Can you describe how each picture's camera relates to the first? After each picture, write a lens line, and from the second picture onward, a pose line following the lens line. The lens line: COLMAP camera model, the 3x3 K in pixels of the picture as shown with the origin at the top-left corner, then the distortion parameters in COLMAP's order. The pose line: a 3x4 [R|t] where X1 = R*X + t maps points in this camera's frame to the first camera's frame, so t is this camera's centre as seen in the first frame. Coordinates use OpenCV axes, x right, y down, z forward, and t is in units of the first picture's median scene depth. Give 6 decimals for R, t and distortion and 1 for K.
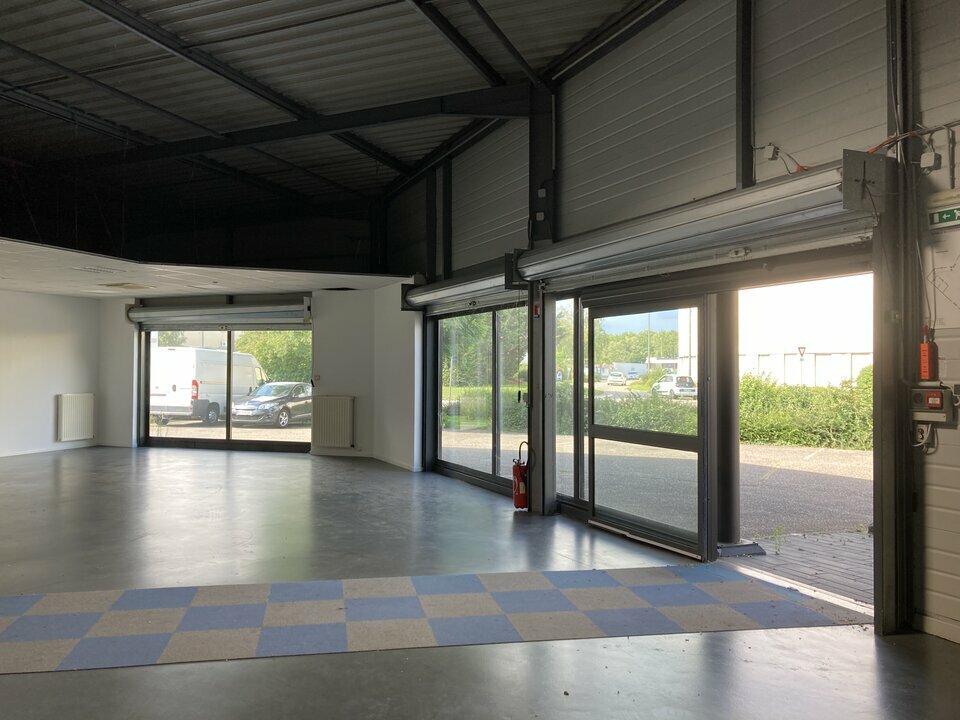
lens RADIAL K [[821.3, 0, 460.9], [0, 821.3, 350.3], [0, 0, 1]] dist [0.087463, -0.005243]
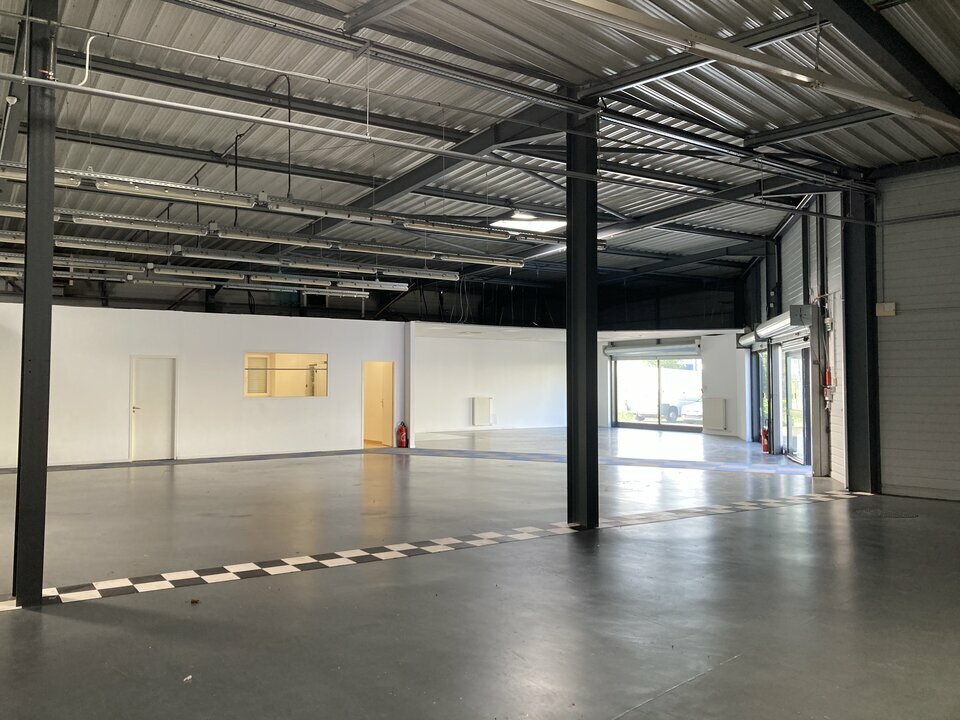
lens RADIAL K [[821.3, 0, 460.9], [0, 821.3, 350.3], [0, 0, 1]] dist [0.087463, -0.005243]
pose [[0.818072, -0.026227, -0.574517, 0.388133], [0.016938, 0.999625, -0.021515, -0.014254], [0.574866, 0.007869, 0.818210, -0.658102]]
